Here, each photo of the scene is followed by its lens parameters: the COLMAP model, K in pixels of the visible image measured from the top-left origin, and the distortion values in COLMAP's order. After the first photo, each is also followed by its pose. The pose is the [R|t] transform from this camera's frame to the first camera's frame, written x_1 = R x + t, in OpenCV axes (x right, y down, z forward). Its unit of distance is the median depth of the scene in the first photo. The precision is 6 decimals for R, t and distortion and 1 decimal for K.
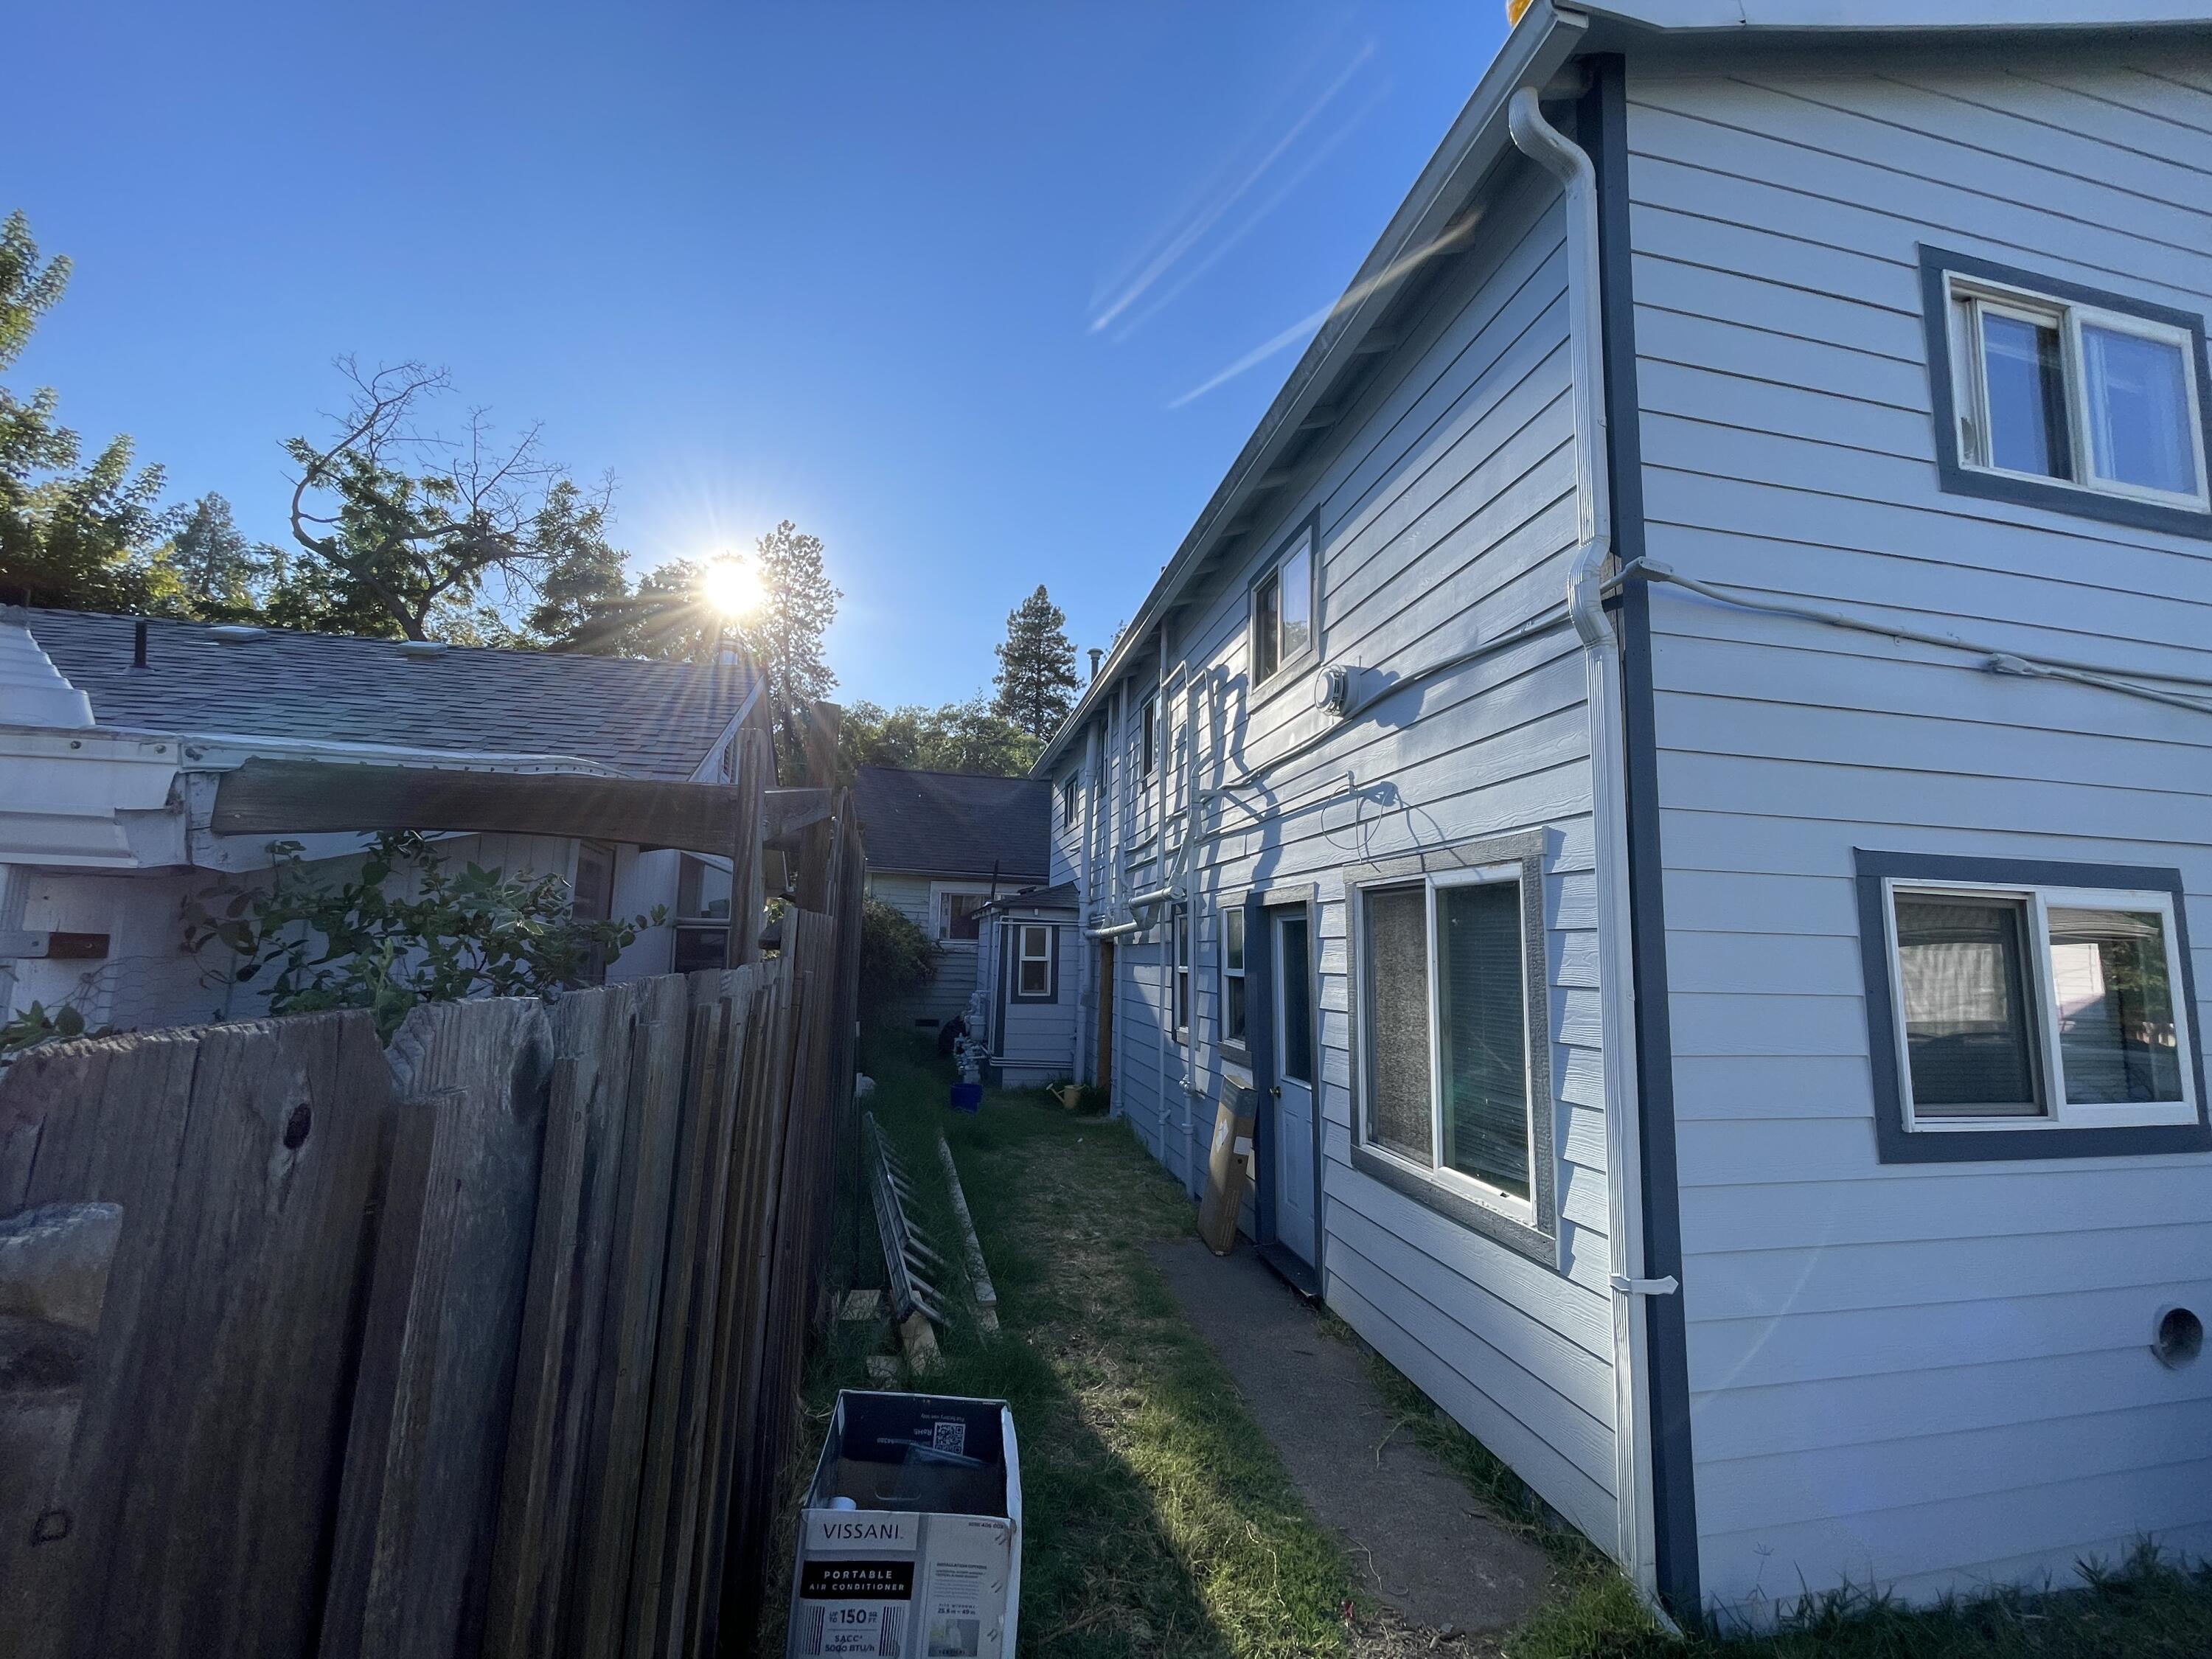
lens RADIAL K [[882.2, 0, 1106.0], [0, 882.2, 829.5], [0, 0, 1]] dist [0.001230, -0.000065]
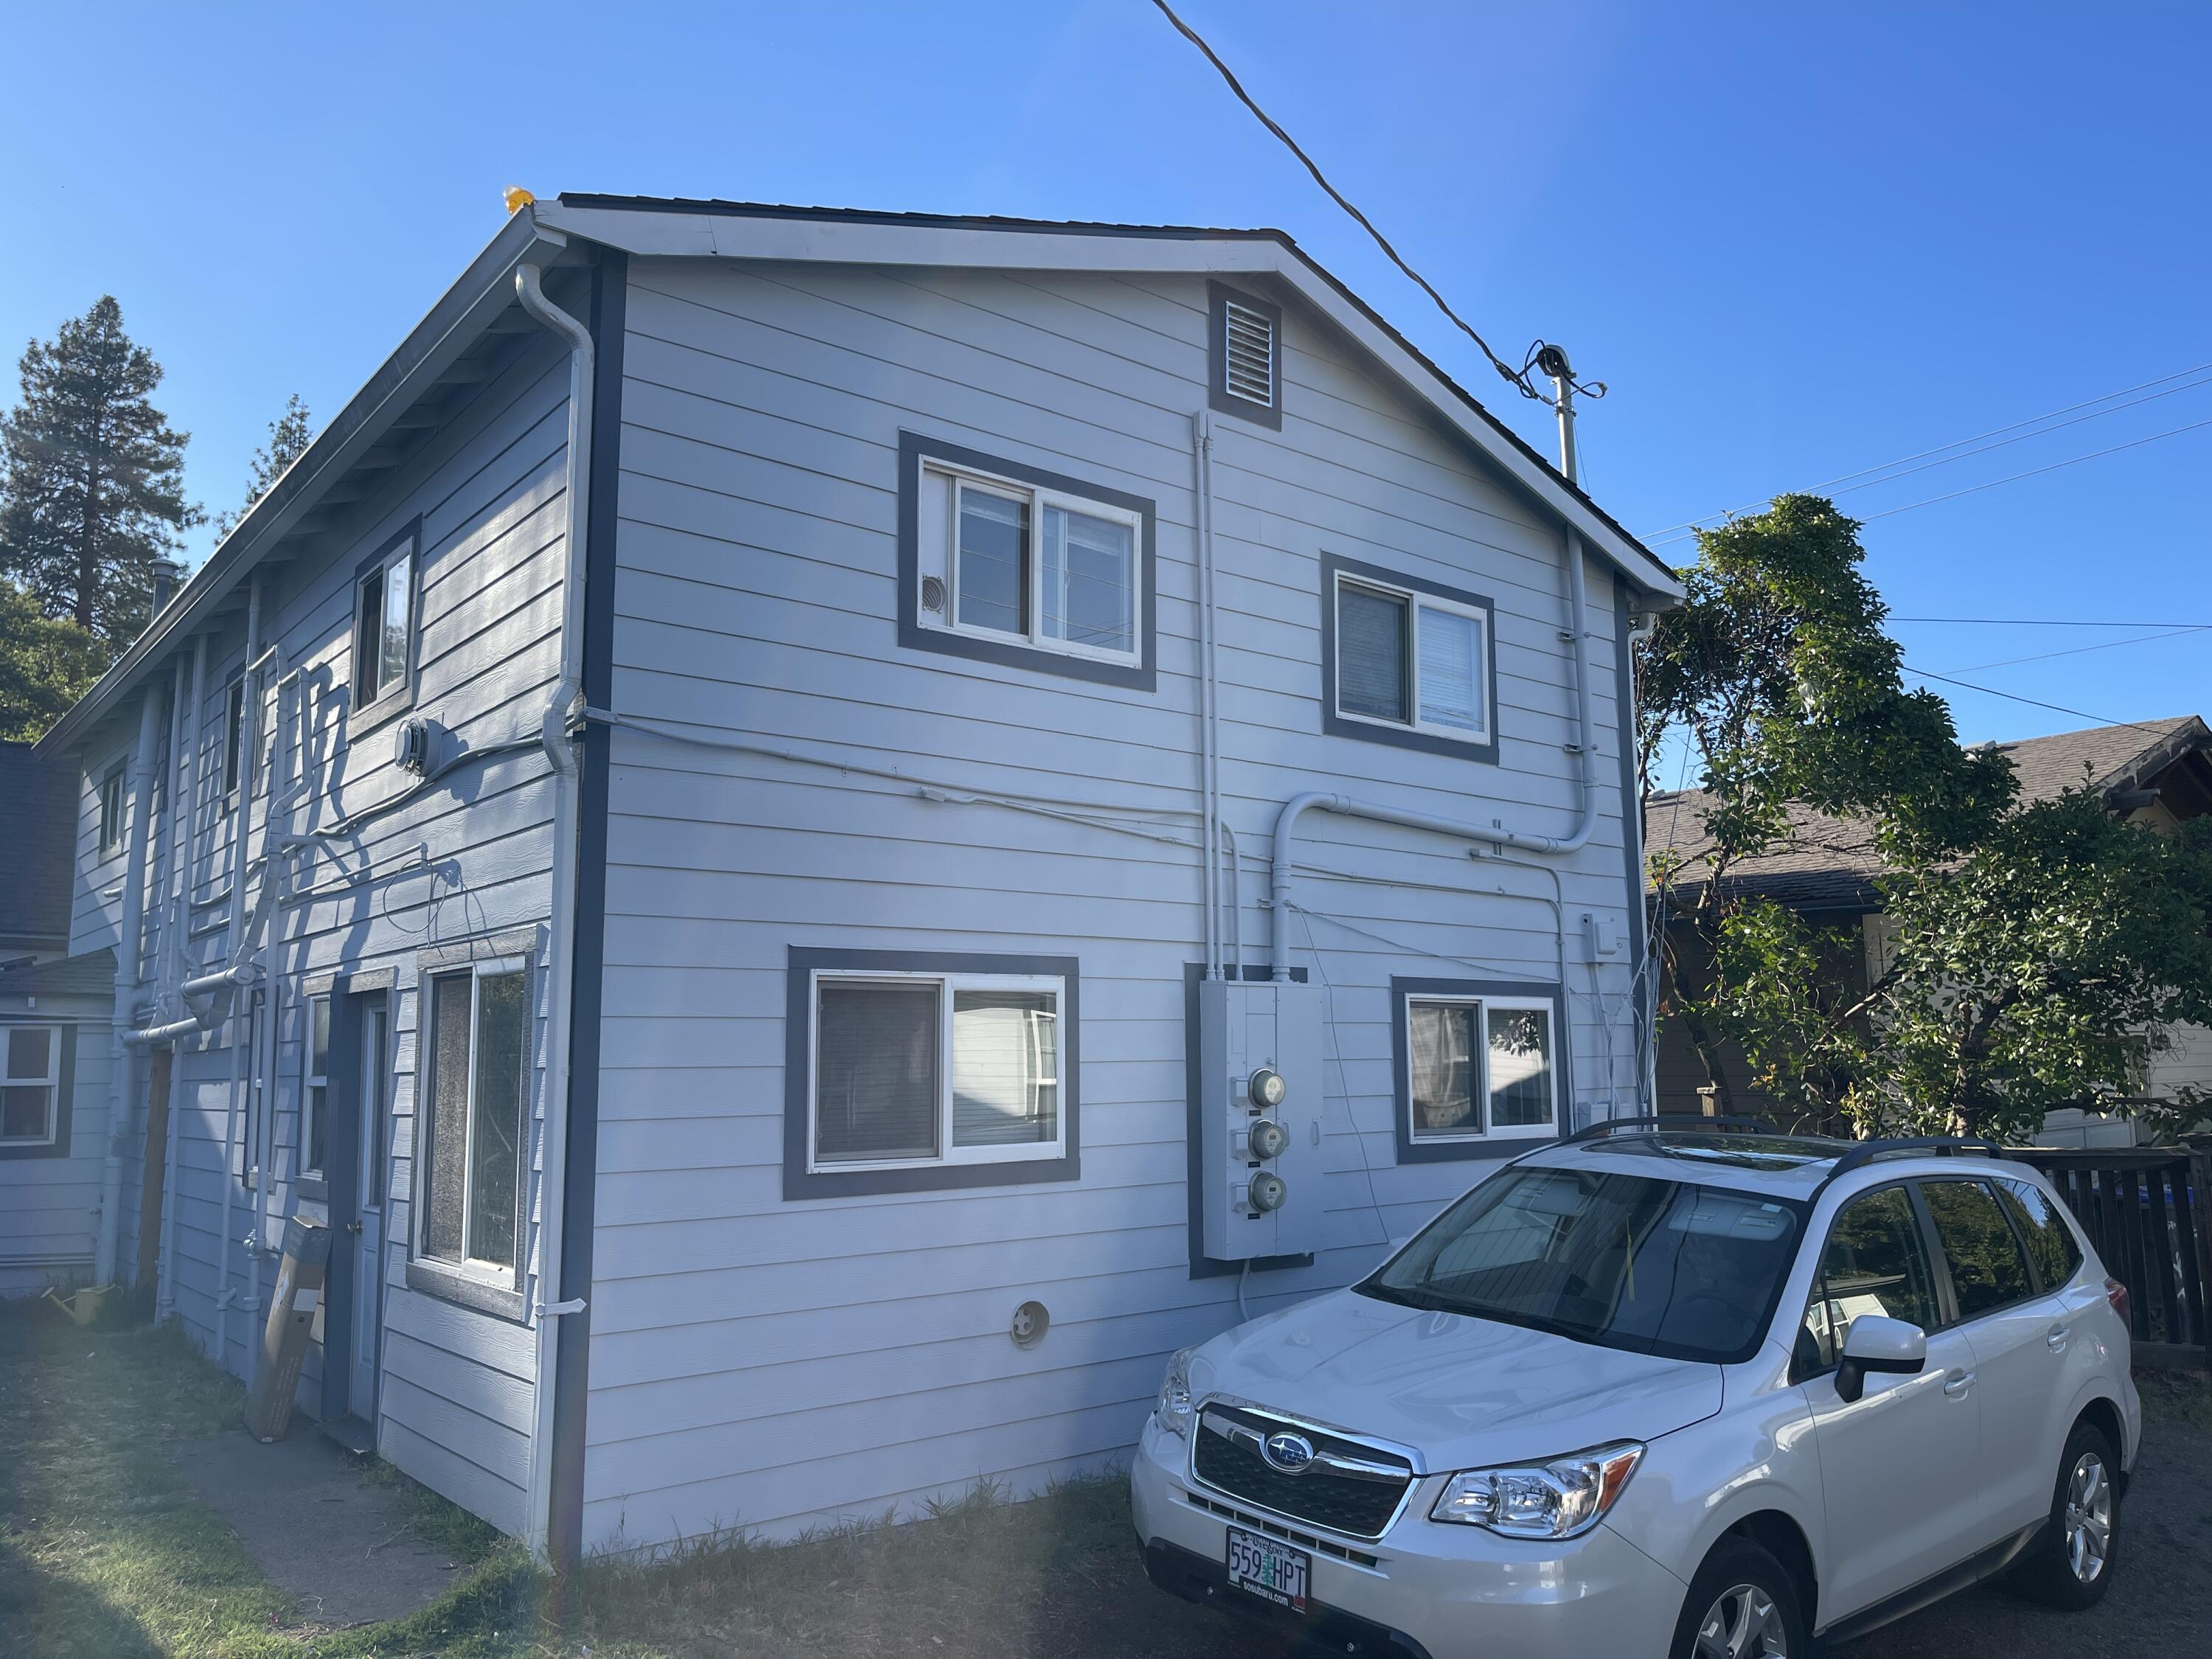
lens RADIAL K [[1664.8, 0, 1106.0], [0, 1664.8, 829.5], [0, 0, 1]] dist [0.062119, -0.078773]
pose [[0.892164, 0.029356, 0.450757, 0.101627], [-0.029320, 0.999545, -0.007065, -0.070028], [-0.450759, -0.006913, 0.892619, -0.652412]]
